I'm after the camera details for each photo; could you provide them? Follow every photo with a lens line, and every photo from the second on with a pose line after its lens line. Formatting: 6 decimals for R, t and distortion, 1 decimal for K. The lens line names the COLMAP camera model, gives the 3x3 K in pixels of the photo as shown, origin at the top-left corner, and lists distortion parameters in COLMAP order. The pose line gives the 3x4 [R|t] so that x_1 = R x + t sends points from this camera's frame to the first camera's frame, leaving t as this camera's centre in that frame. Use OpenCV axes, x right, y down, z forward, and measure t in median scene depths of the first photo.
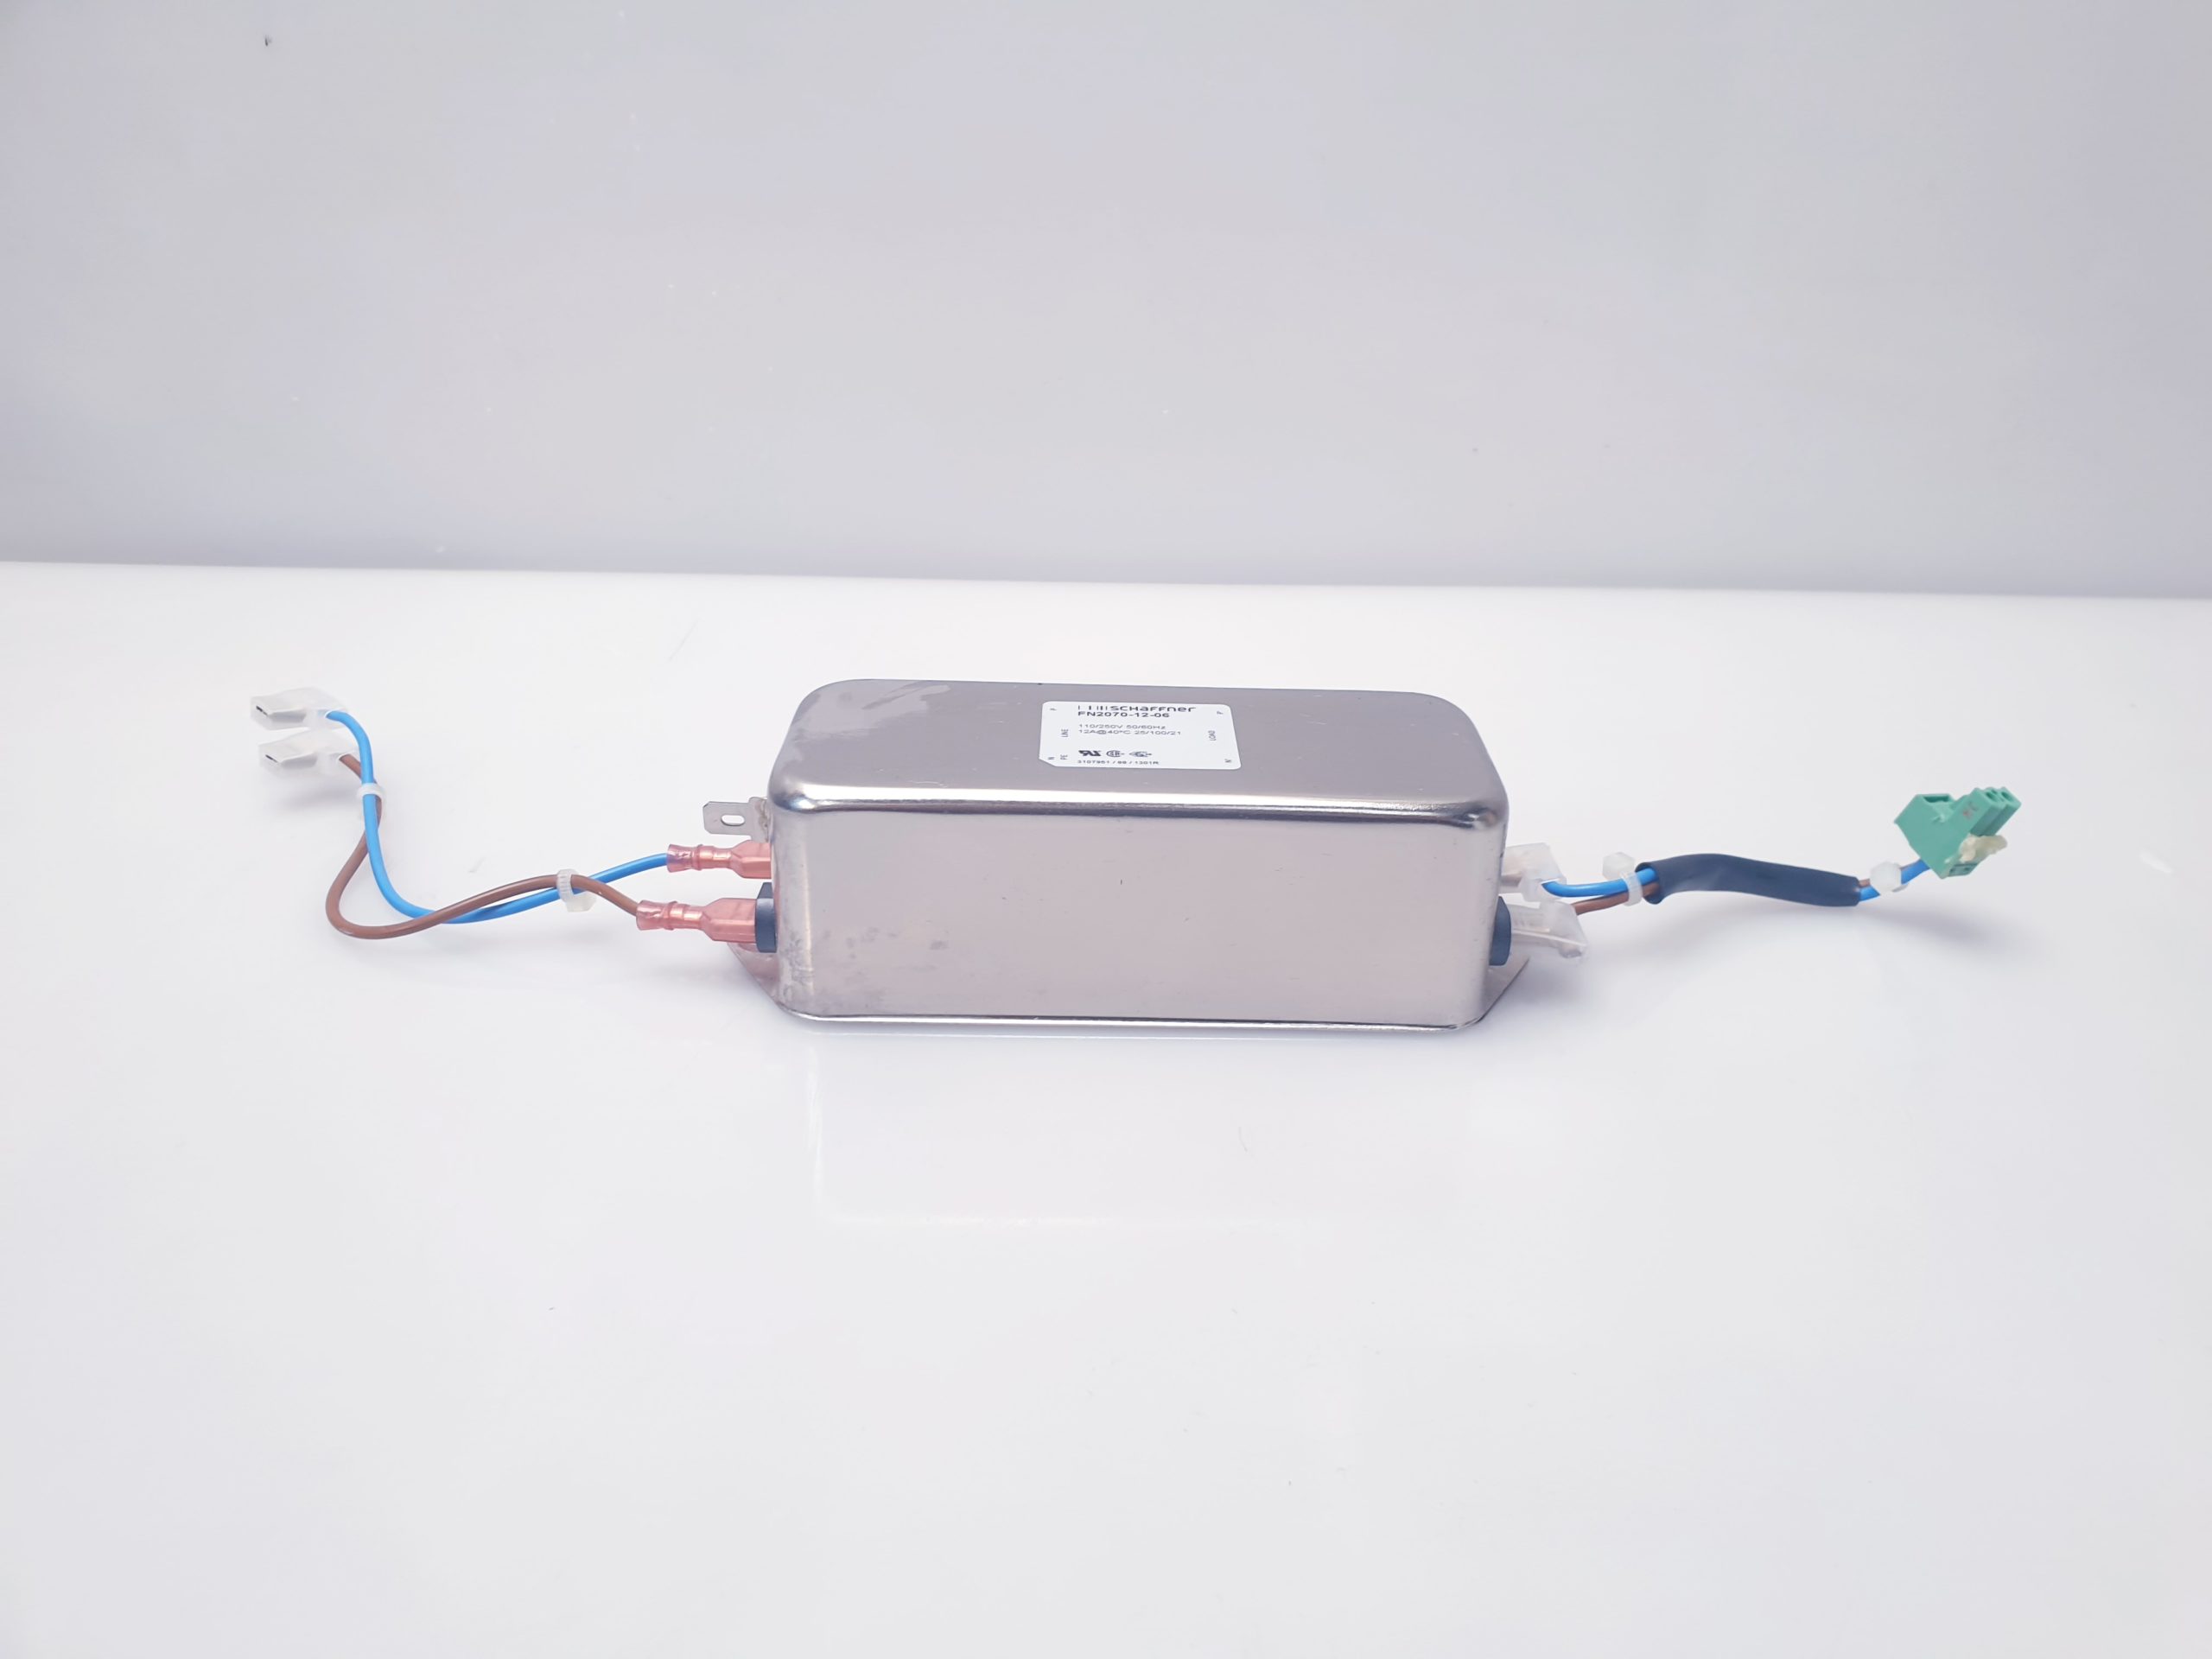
lens RADIAL K [[1687.2, 0, 1106.0], [0, 1687.2, 829.5], [0, 0, 1]] dist [-0.005779, -0.000881]
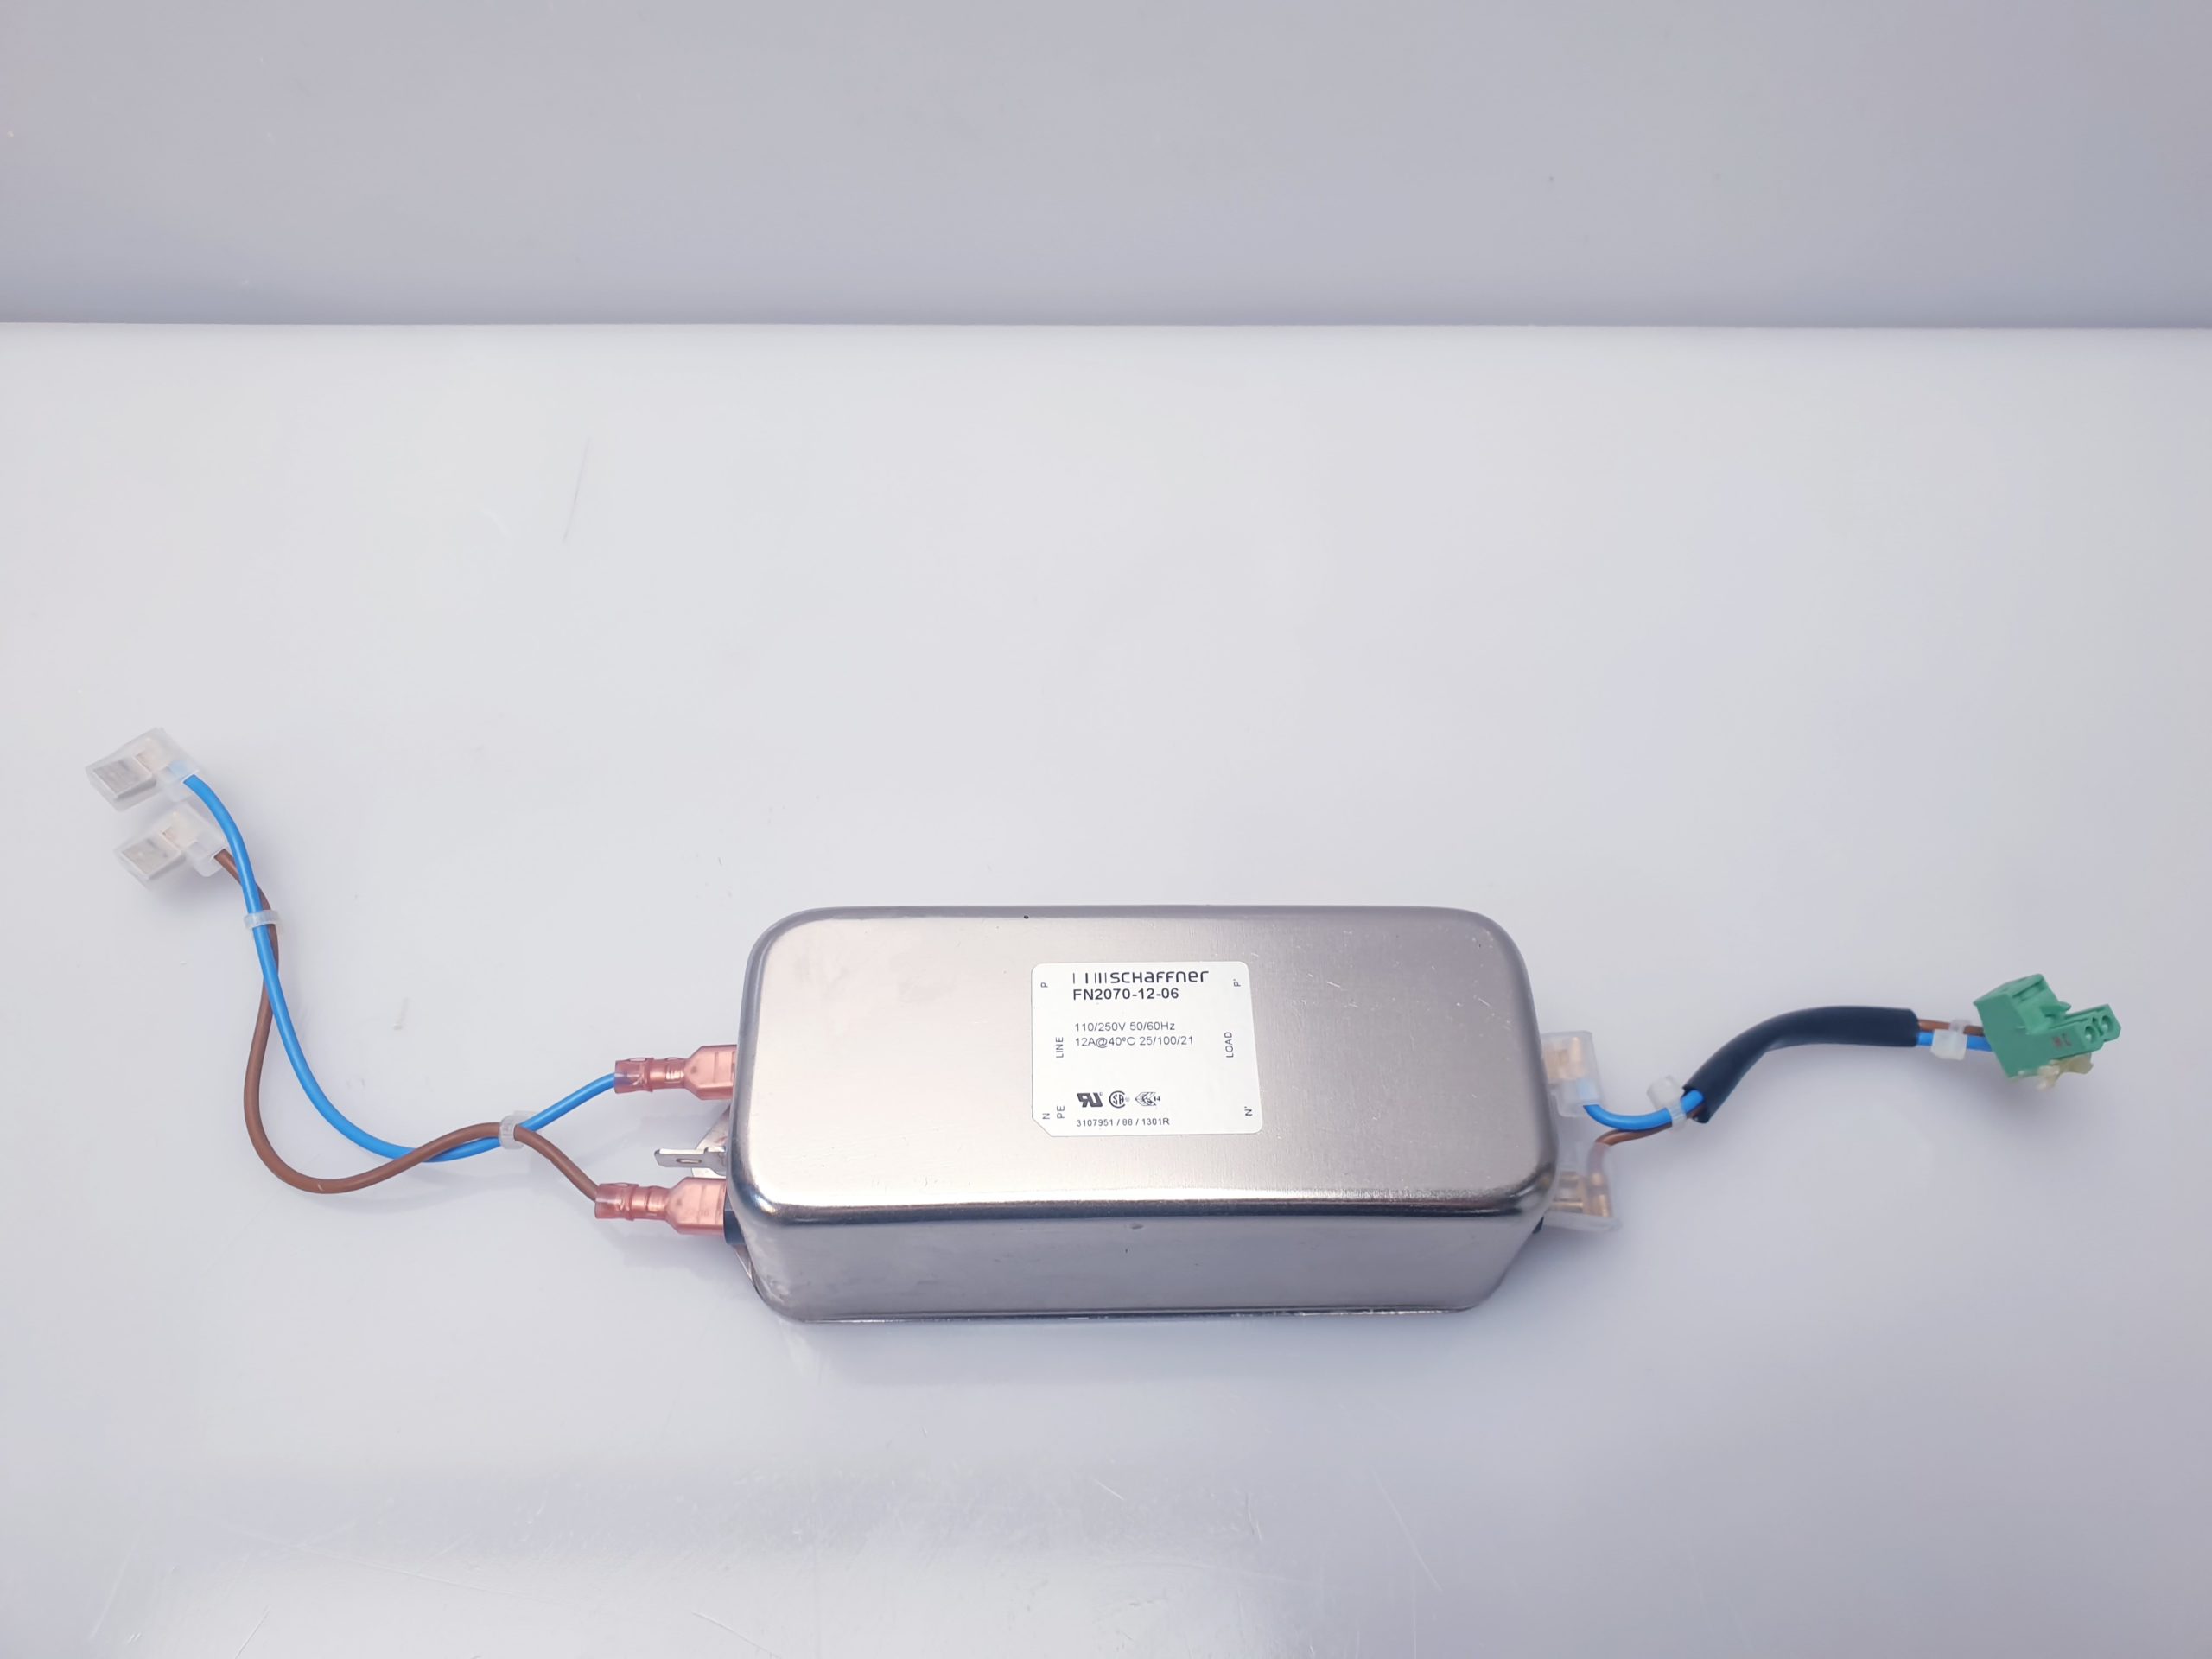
lens RADIAL K [[1657.5, 0, 1099.3], [0, 1657.5, 692.3], [0, 0, 1]] dist [0.003203, 0.001242]
pose [[0.999707, -0.008186, 0.022758, -0.021092], [-0.003294, 0.886114, 0.463455, -0.591507], [-0.023960, -0.463394, 0.885828, 0.315378]]
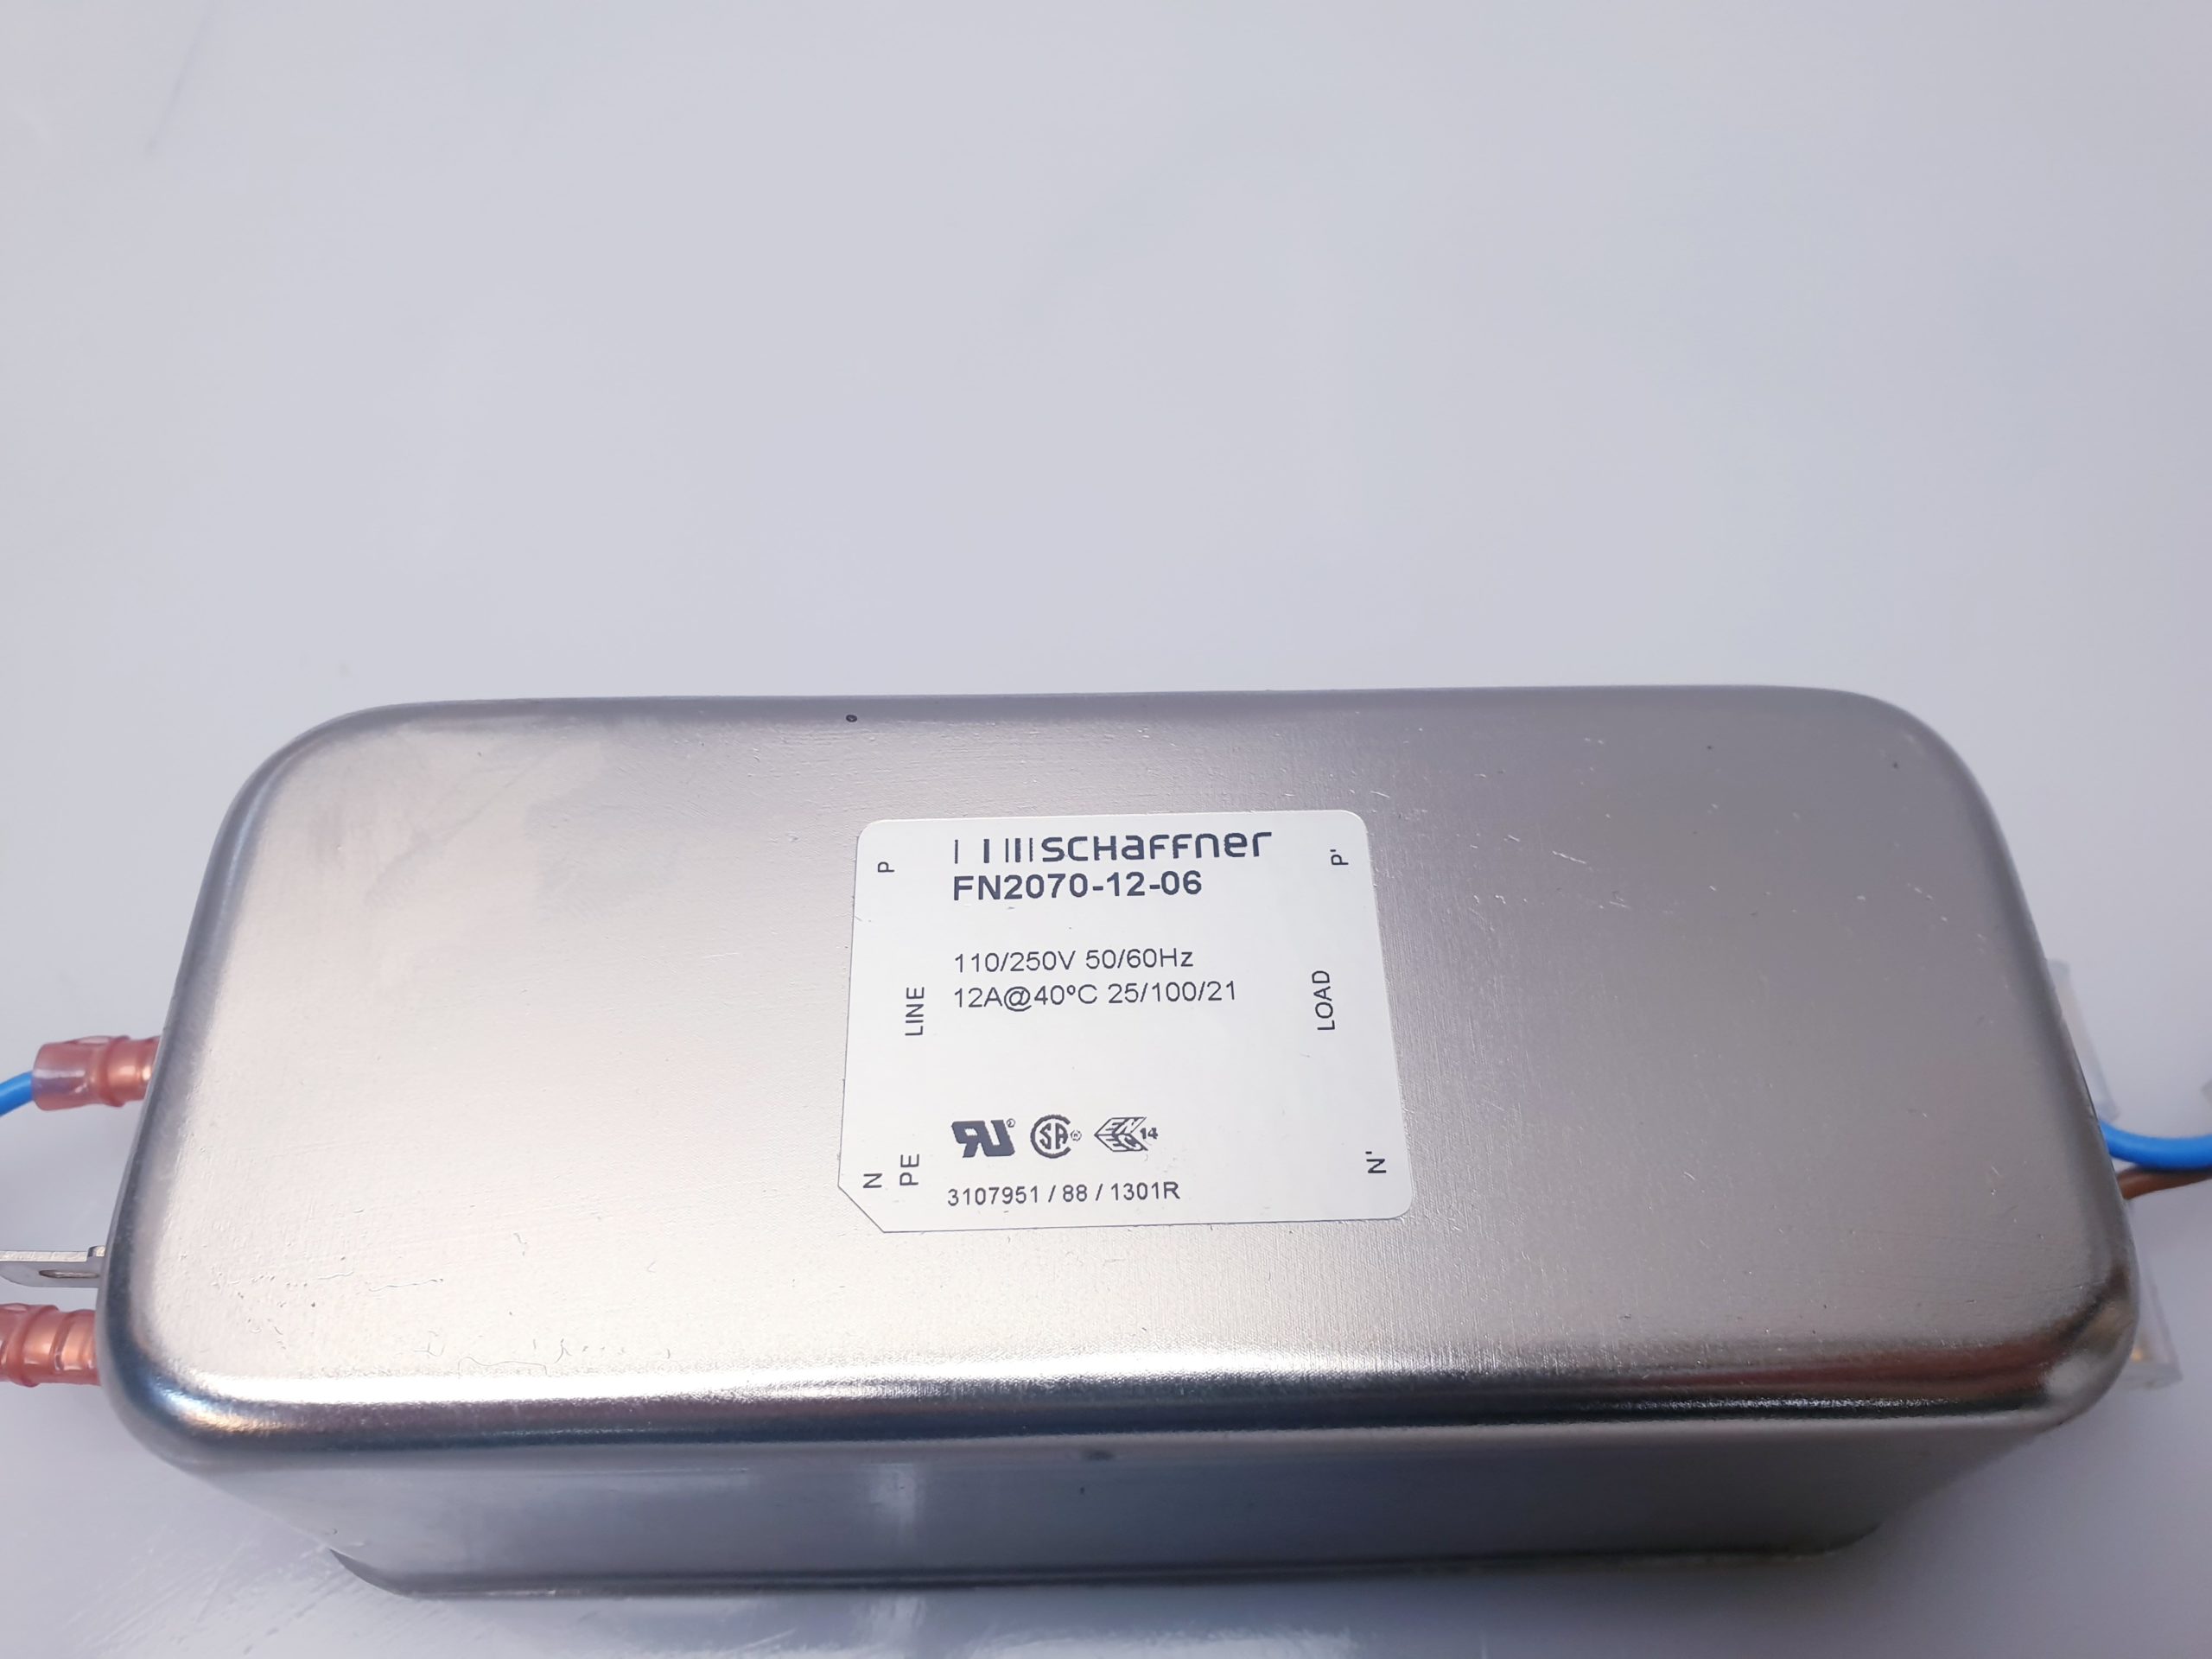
lens RADIAL K [[1617.9, 0, 1106.0], [0, 1617.9, 829.5], [0, 0, 1]] dist [0.010073, -0.002602]
pose [[0.999724, -0.023505, 0.000208, 0.016584], [0.019418, 0.830823, 0.556197, -0.270158], [-0.013246, -0.556040, 0.831050, 0.705739]]
